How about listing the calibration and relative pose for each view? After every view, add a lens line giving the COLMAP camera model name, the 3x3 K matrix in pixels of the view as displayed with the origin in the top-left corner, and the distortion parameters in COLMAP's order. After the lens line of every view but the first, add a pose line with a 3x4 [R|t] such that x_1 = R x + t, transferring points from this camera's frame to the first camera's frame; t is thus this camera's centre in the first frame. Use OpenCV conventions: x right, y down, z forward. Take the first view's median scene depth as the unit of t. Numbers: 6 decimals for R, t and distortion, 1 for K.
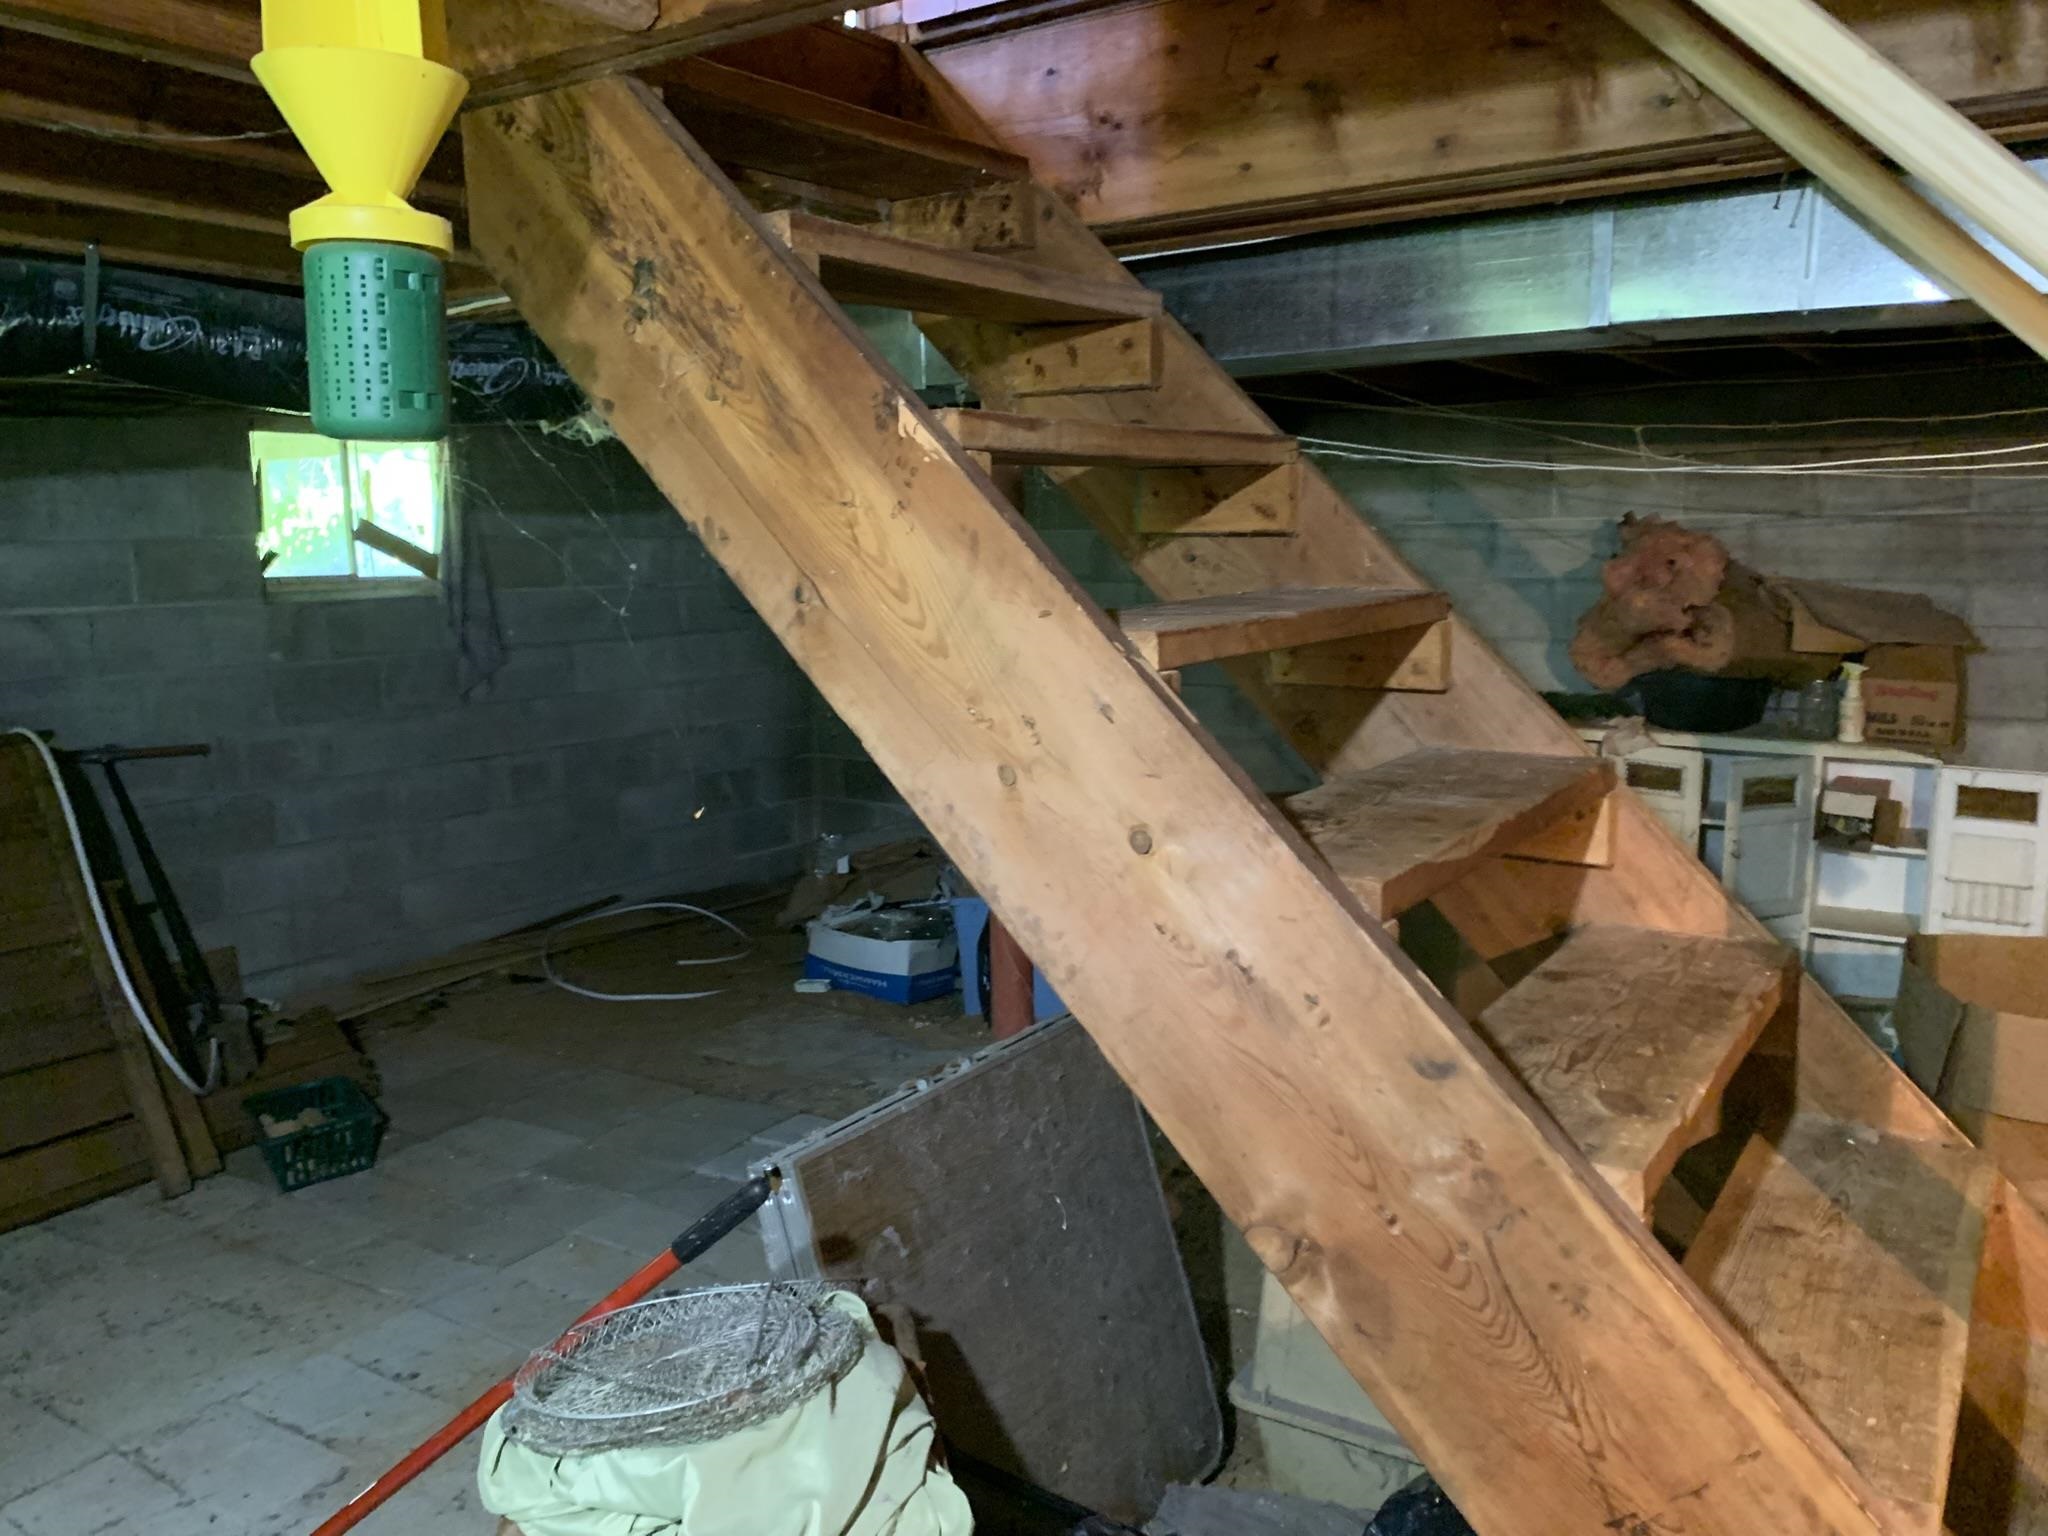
lens RADIAL K [[1562.4, 0, 1021.1], [0, 1562.4, 765.1], [0, 0, 1]] dist [0.027117, -0.027880]
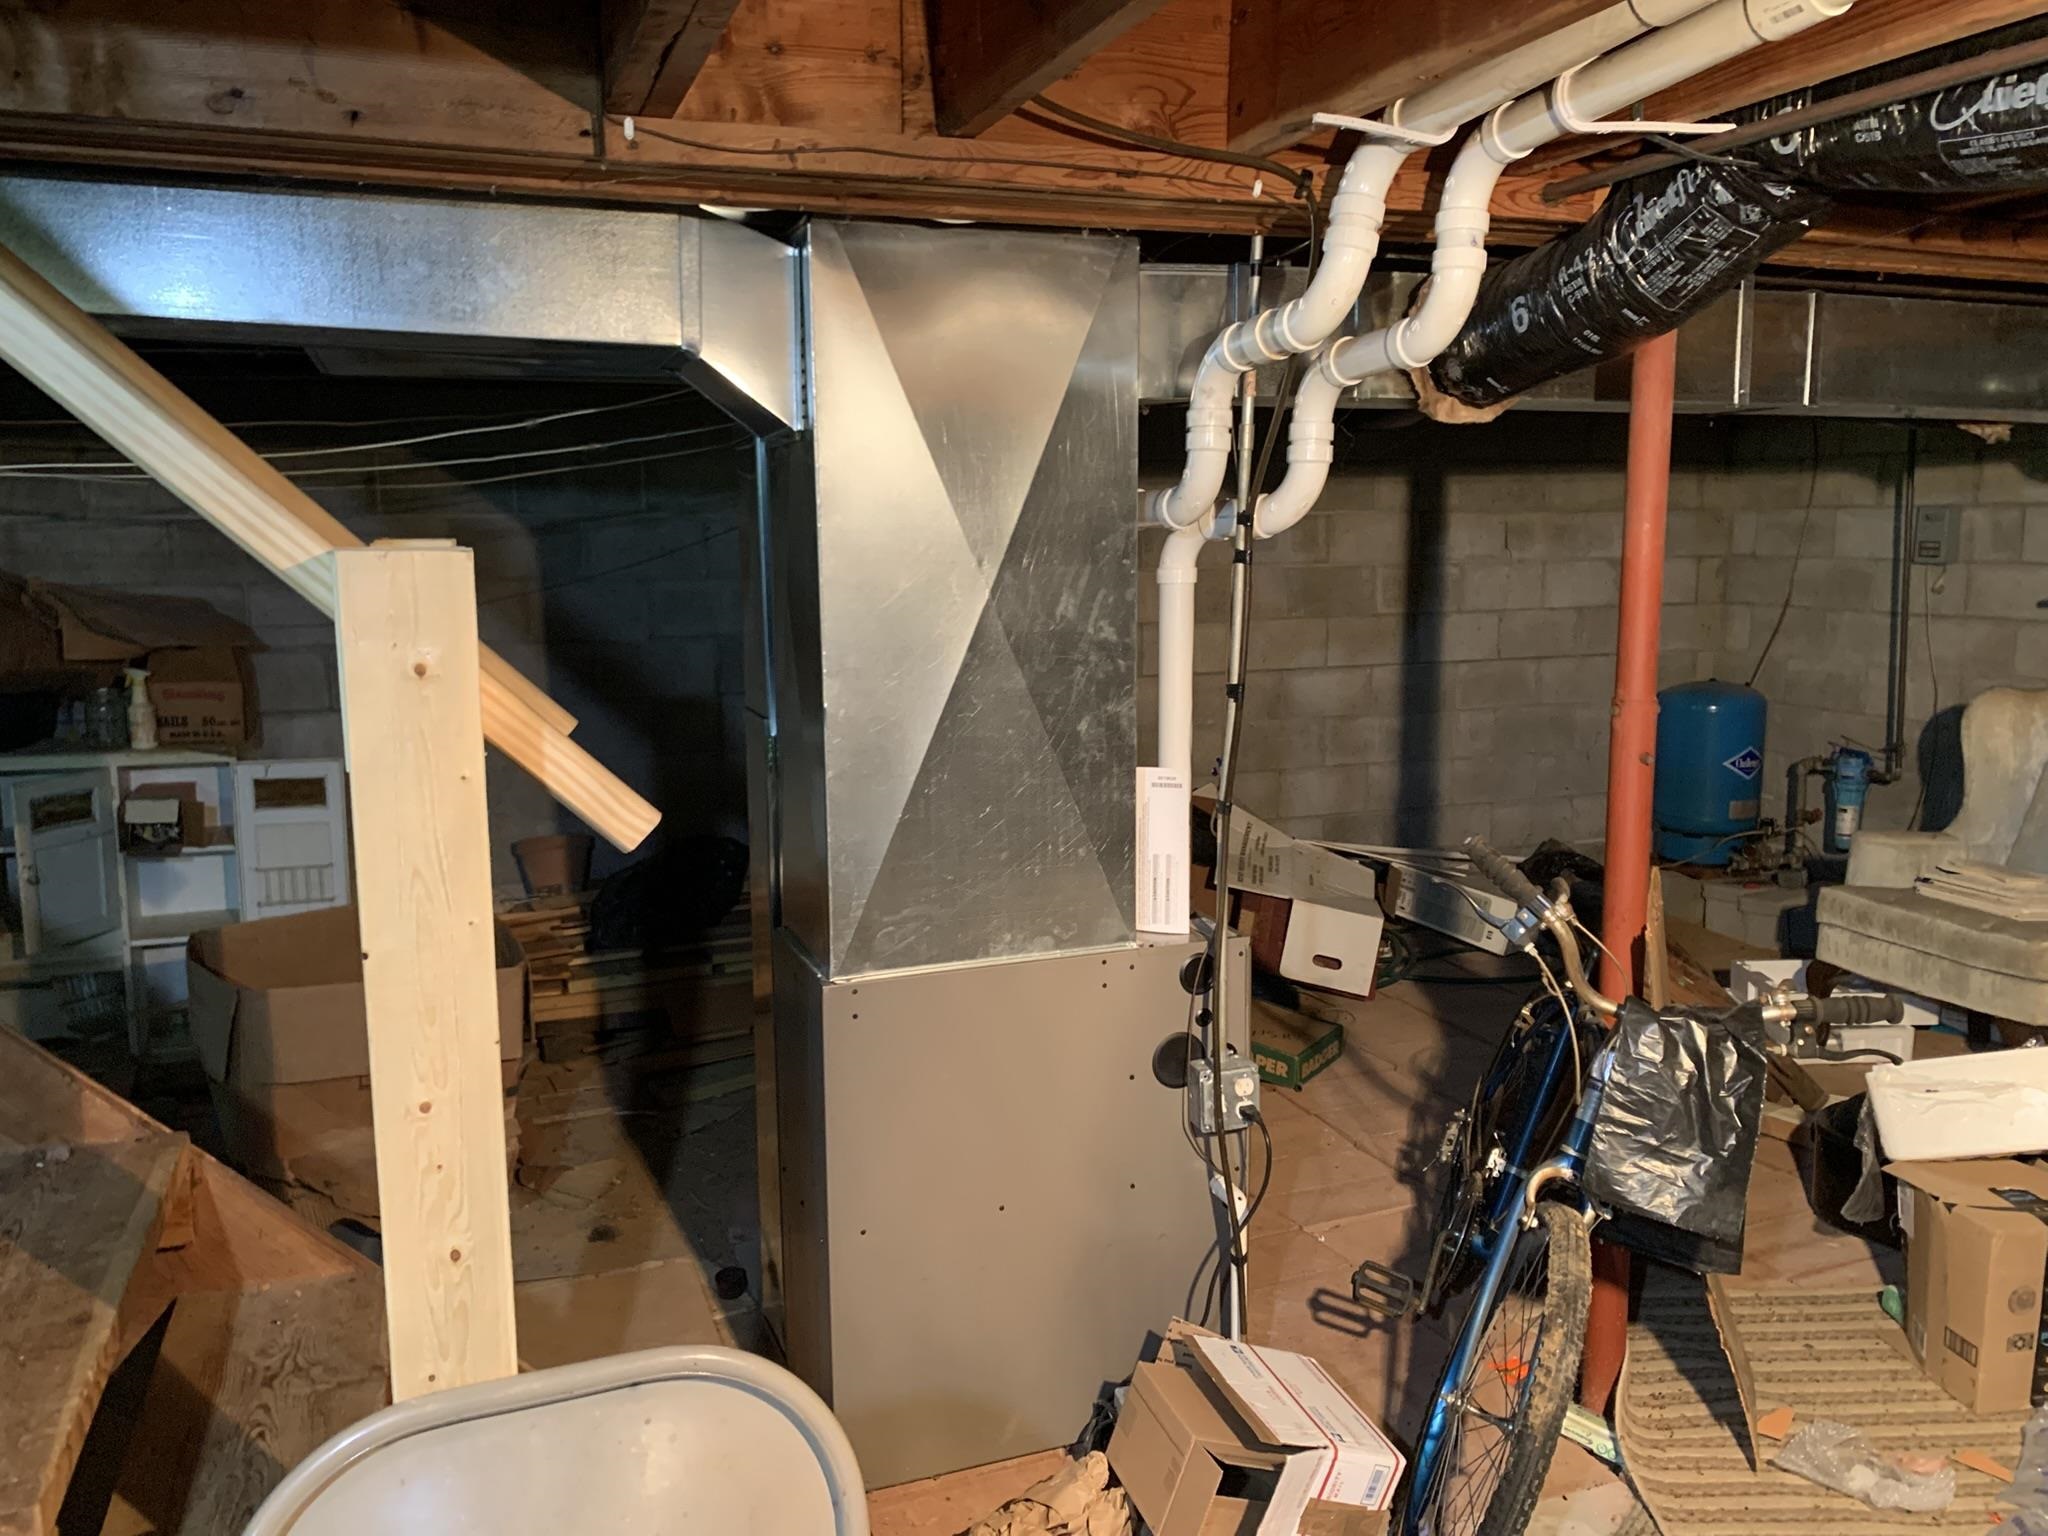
lens RADIAL K [[1562.4, 0, 1045.8], [0, 1562.4, 771.9], [0, 0, 1]] dist [0.027117, -0.027880]
pose [[0.563643, -0.115644, 0.817883, 0.036652], [0.113012, 0.991637, 0.062330, 0.002223], [-0.818251, 0.057299, 0.571998, -0.029518]]
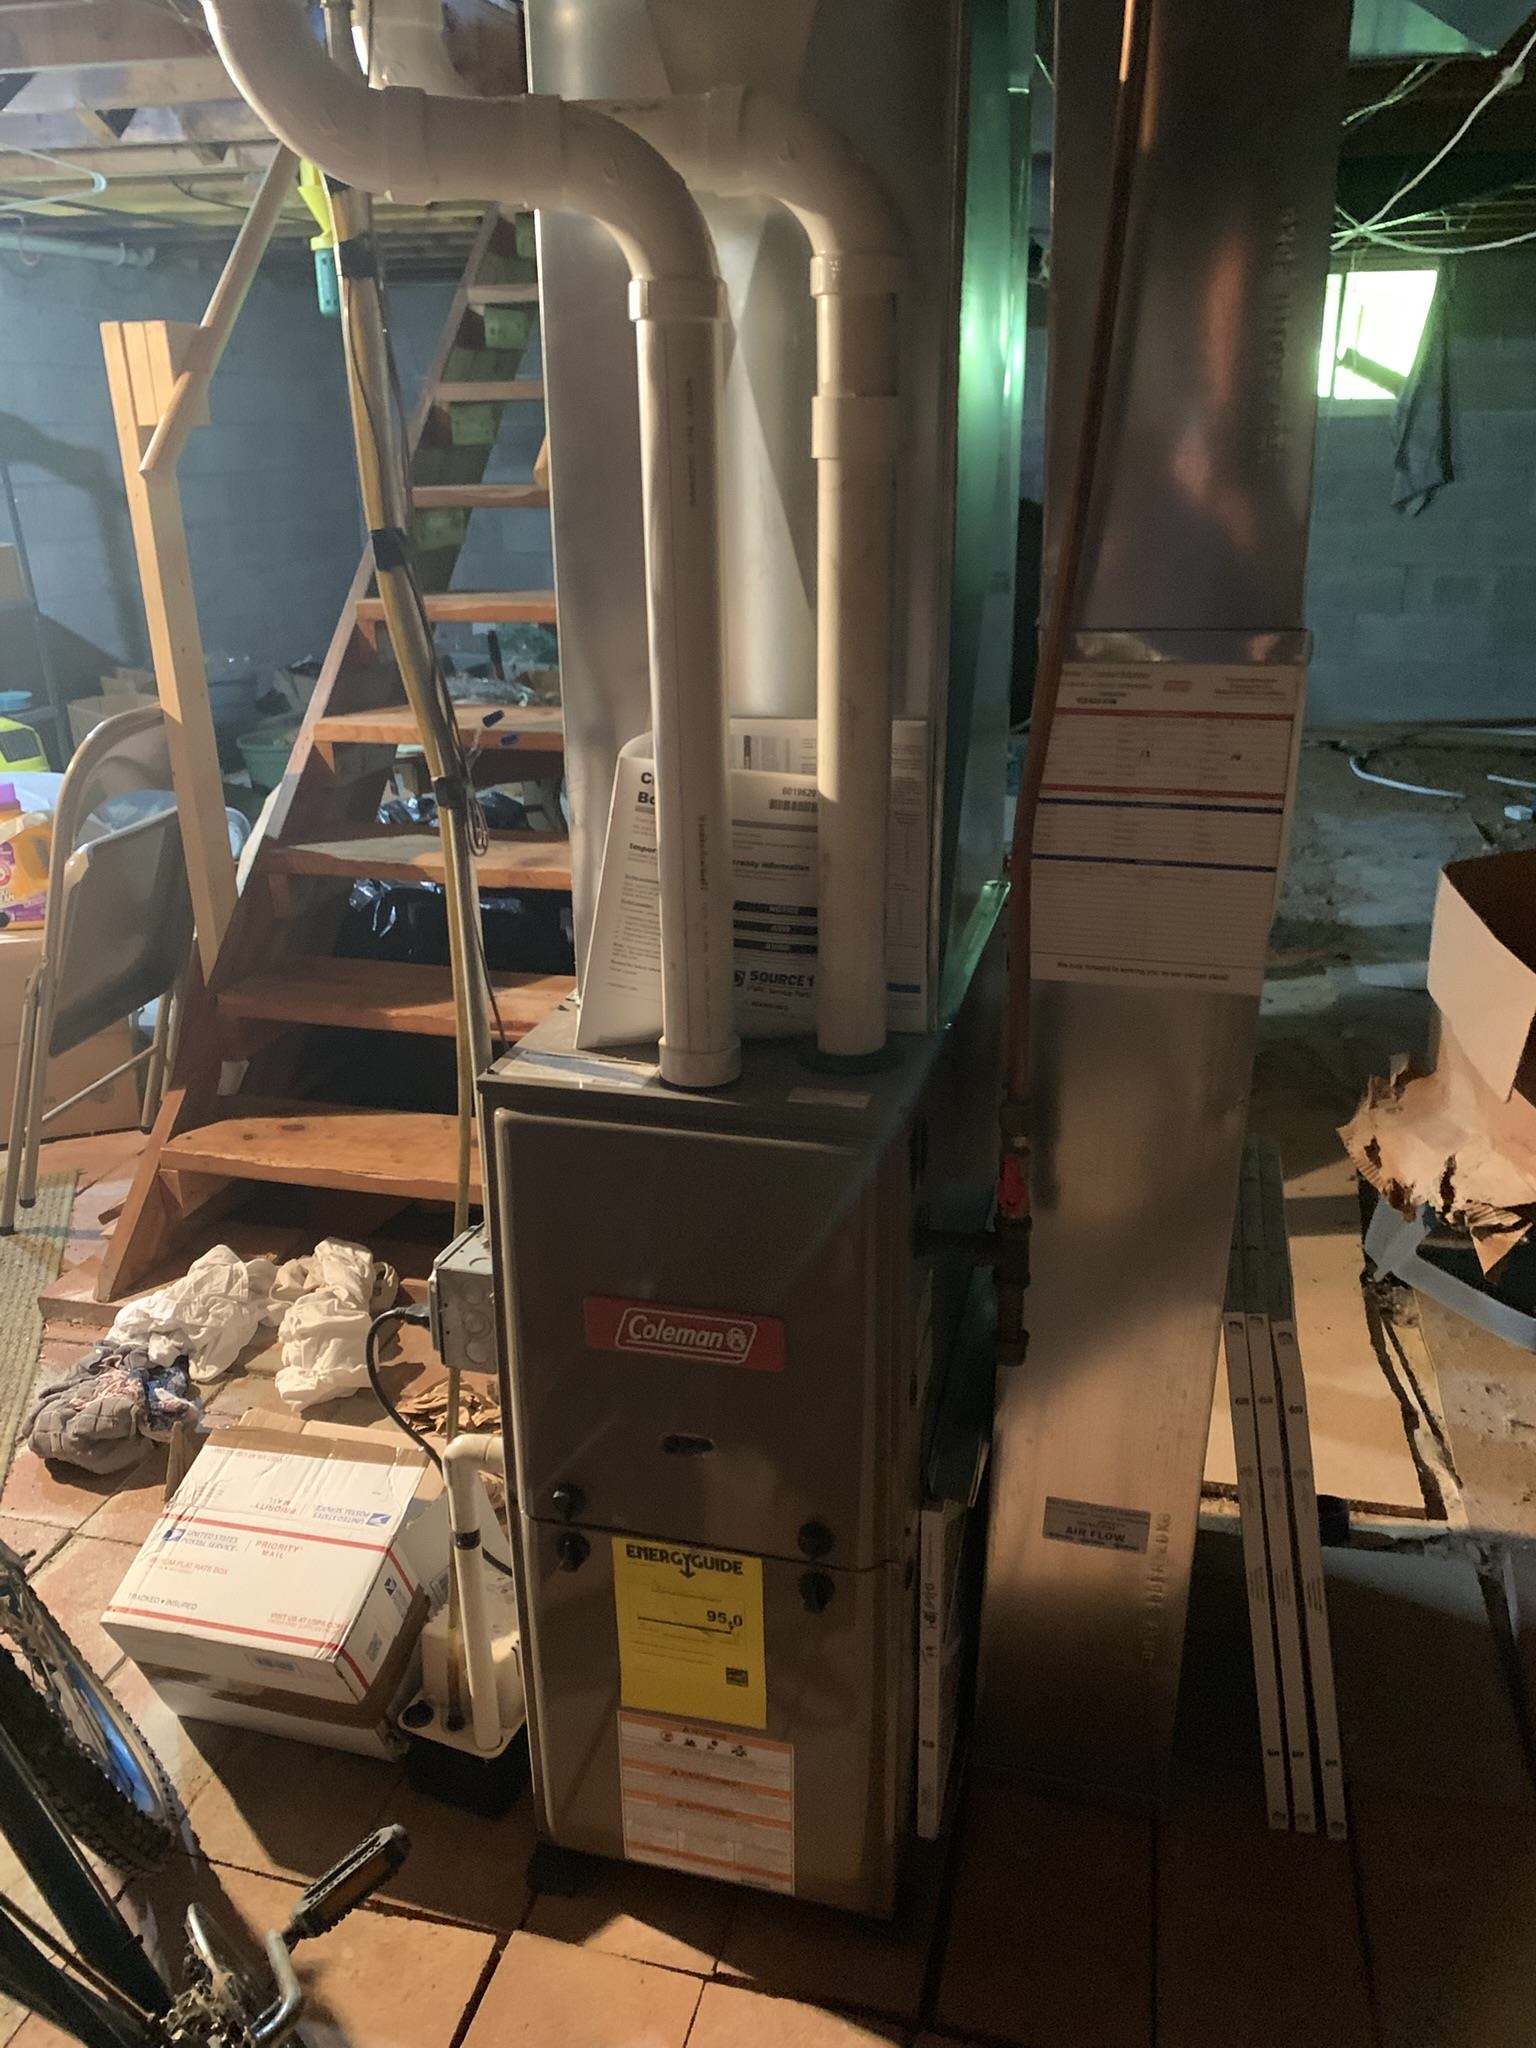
lens RADIAL K [[1562.4, 0, 782.3], [0, 1562.4, 983.5], [0, 0, 1]] dist [0.027117, -0.027880]
pose [[0.326927, 0.331443, -0.885022, 0.811779], [-0.131468, 0.943327, 0.304714, -0.006542], [0.935861, 0.016733, 0.351973, 0.200410]]
